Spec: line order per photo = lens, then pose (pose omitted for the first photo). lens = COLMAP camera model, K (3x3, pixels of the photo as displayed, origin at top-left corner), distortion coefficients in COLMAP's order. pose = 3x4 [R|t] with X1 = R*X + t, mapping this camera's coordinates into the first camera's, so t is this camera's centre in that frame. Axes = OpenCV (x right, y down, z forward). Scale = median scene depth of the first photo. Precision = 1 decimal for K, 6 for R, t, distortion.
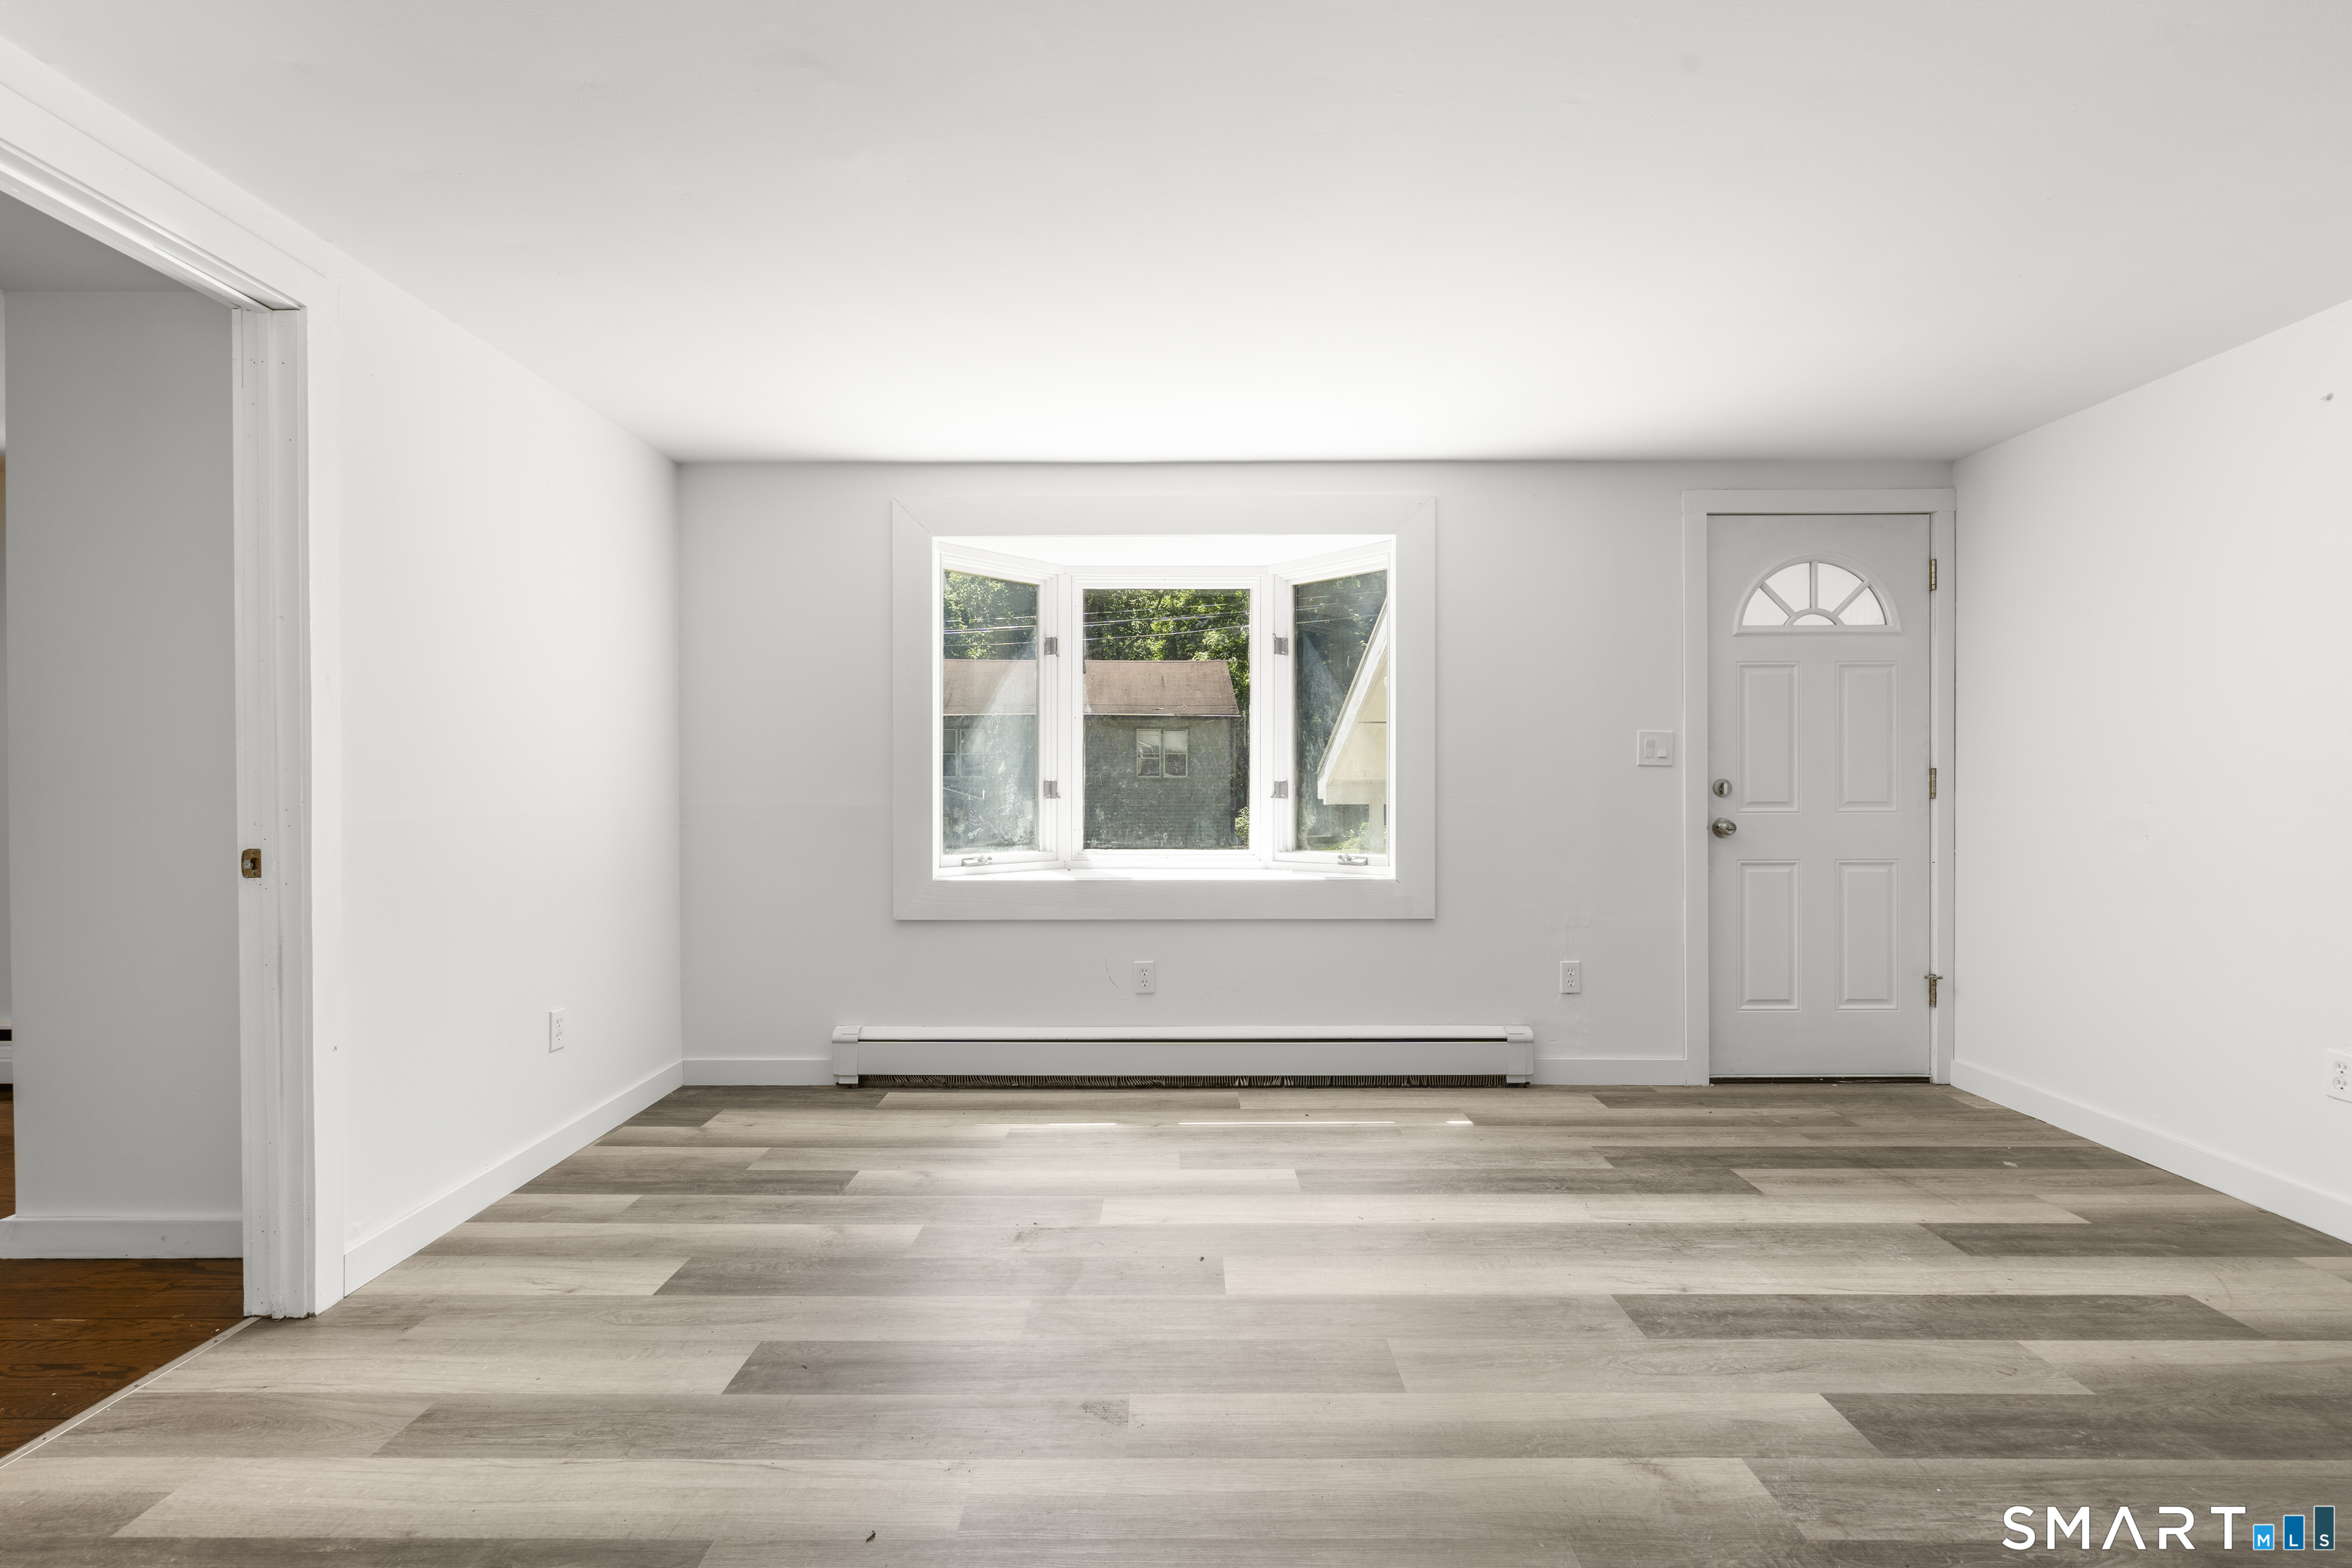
lens RADIAL K [[1057.3, 0, 1177.7], [0, 1057.3, 789.8], [0, 0, 1]] dist [-0.004756, 0.001498]
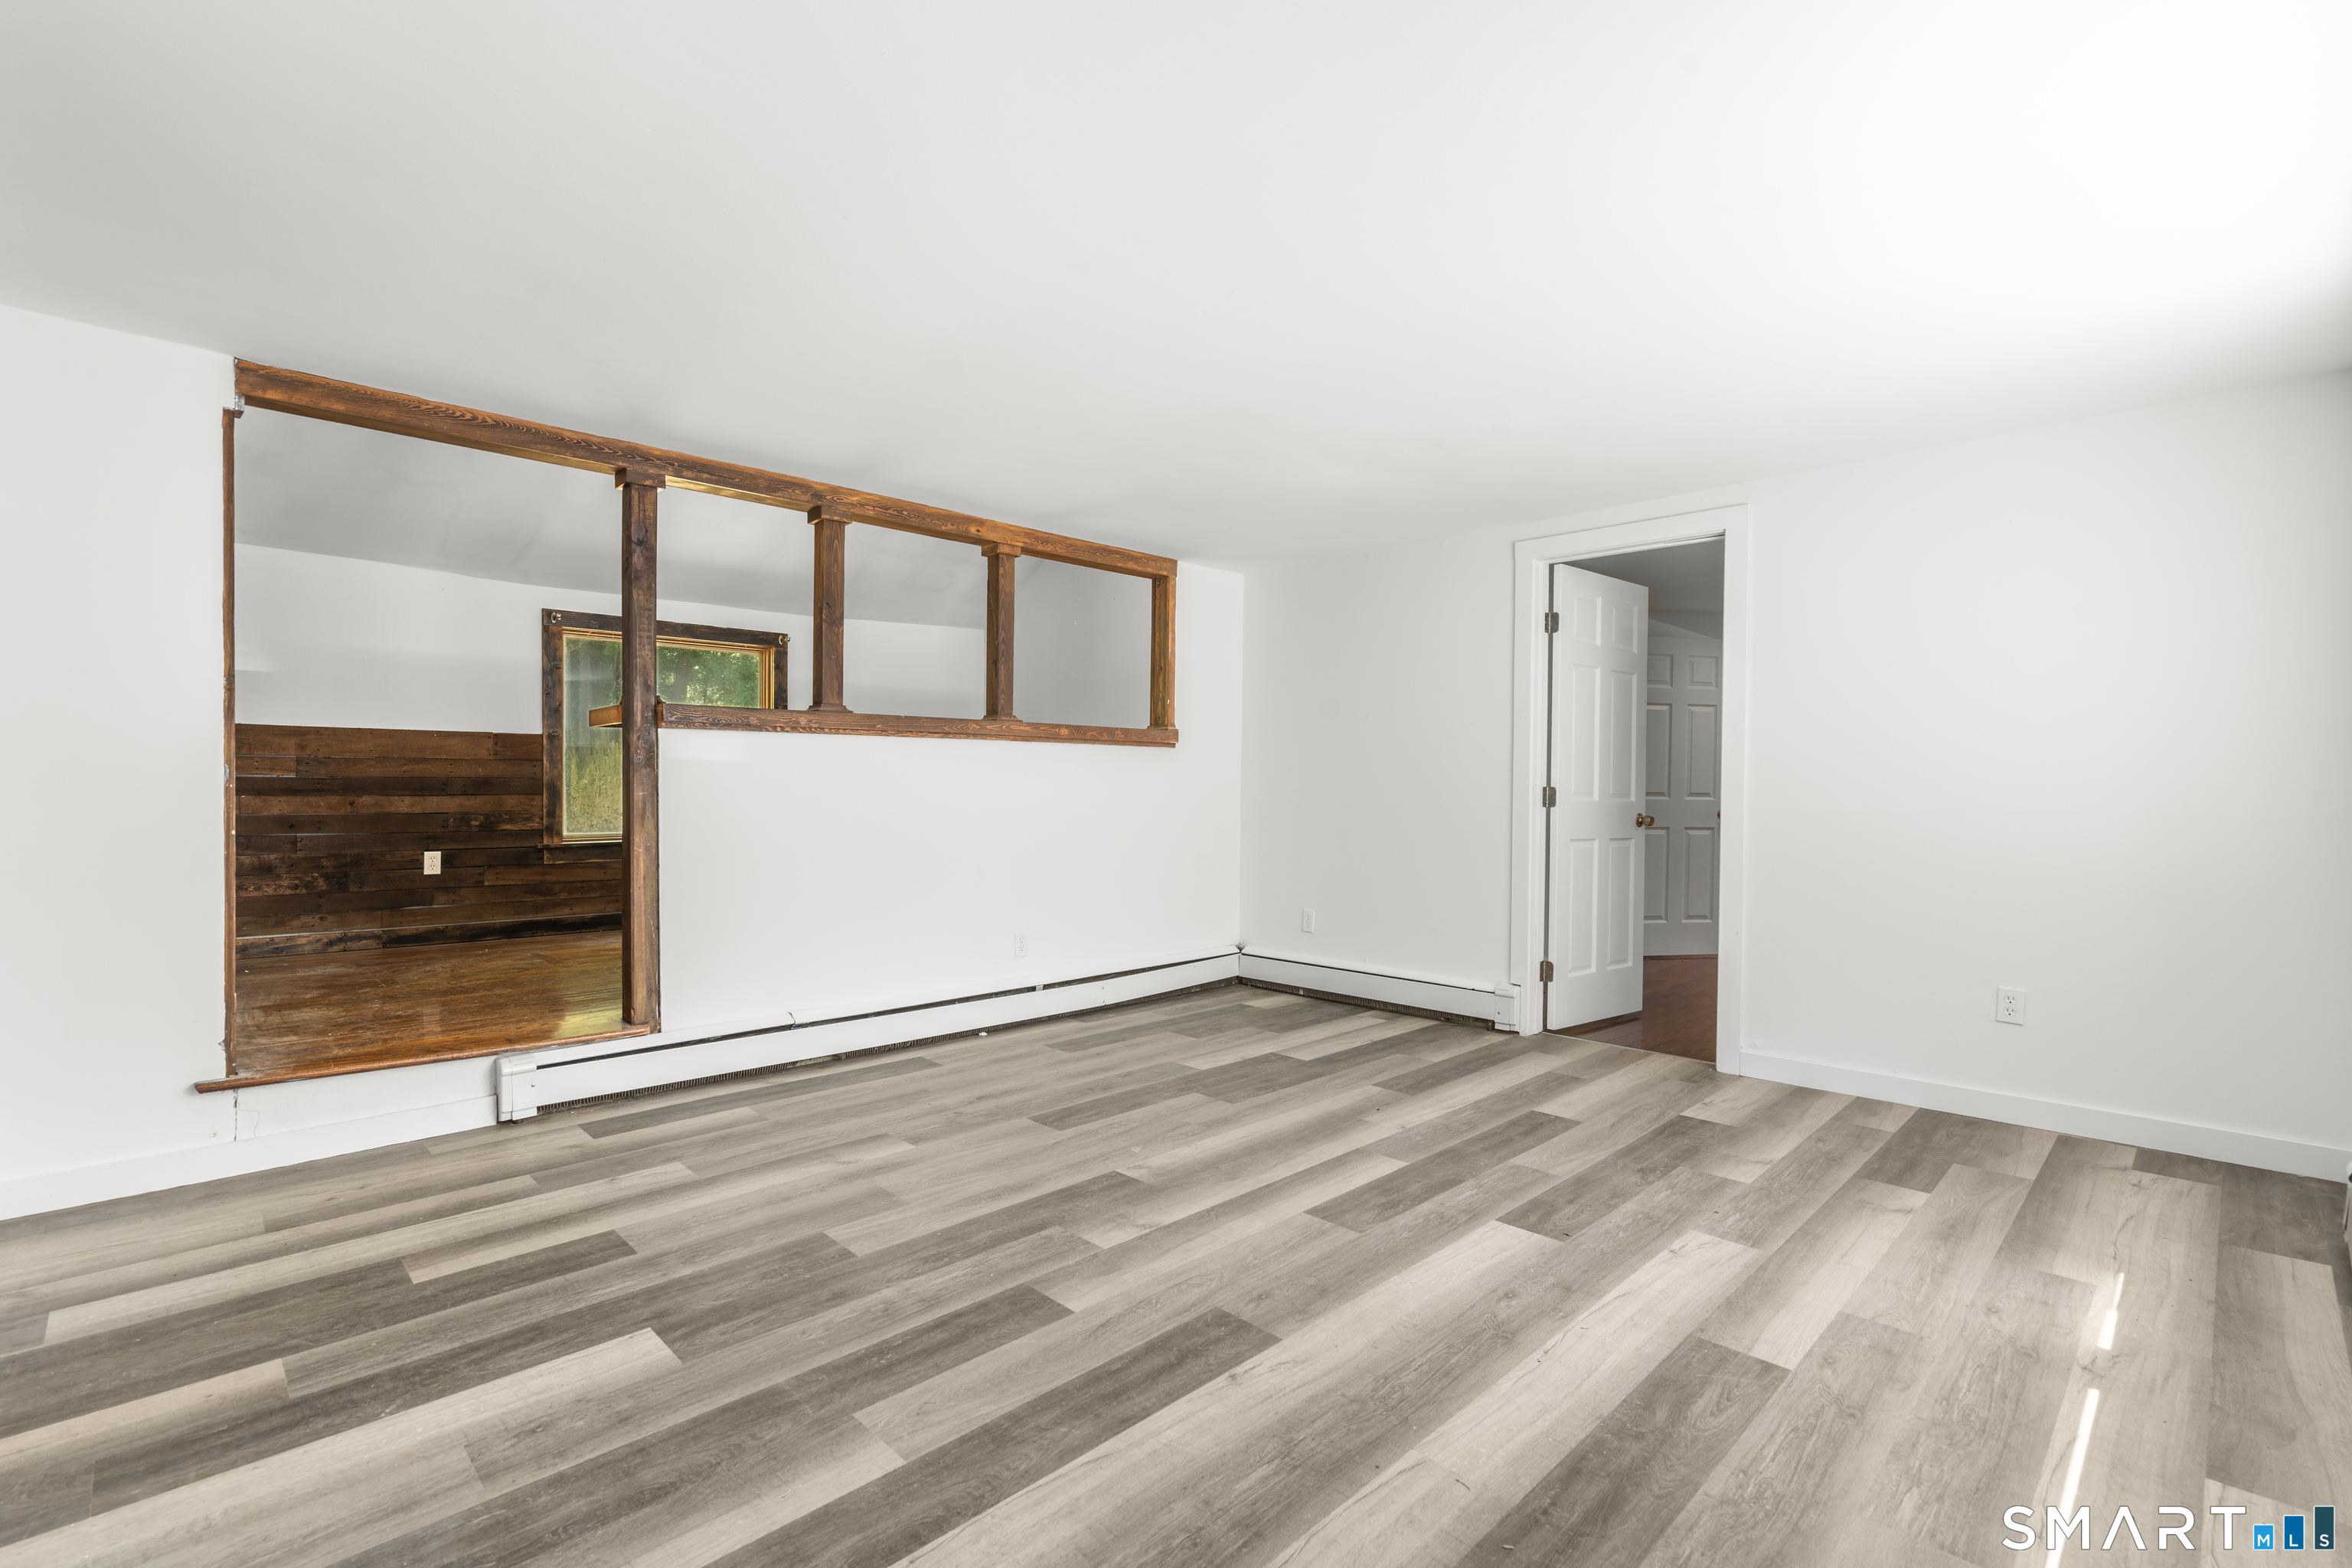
lens RADIAL K [[1057.3, 0, 1177.7], [0, 1057.3, 789.8], [0, 0, 1]] dist [-0.004756, 0.001498]
pose [[-0.711596, 0.002084, -0.702586, 1.204998], [-0.006094, 0.999940, 0.009139, -0.009654], [0.702563, 0.010785, -0.711540, 1.704106]]
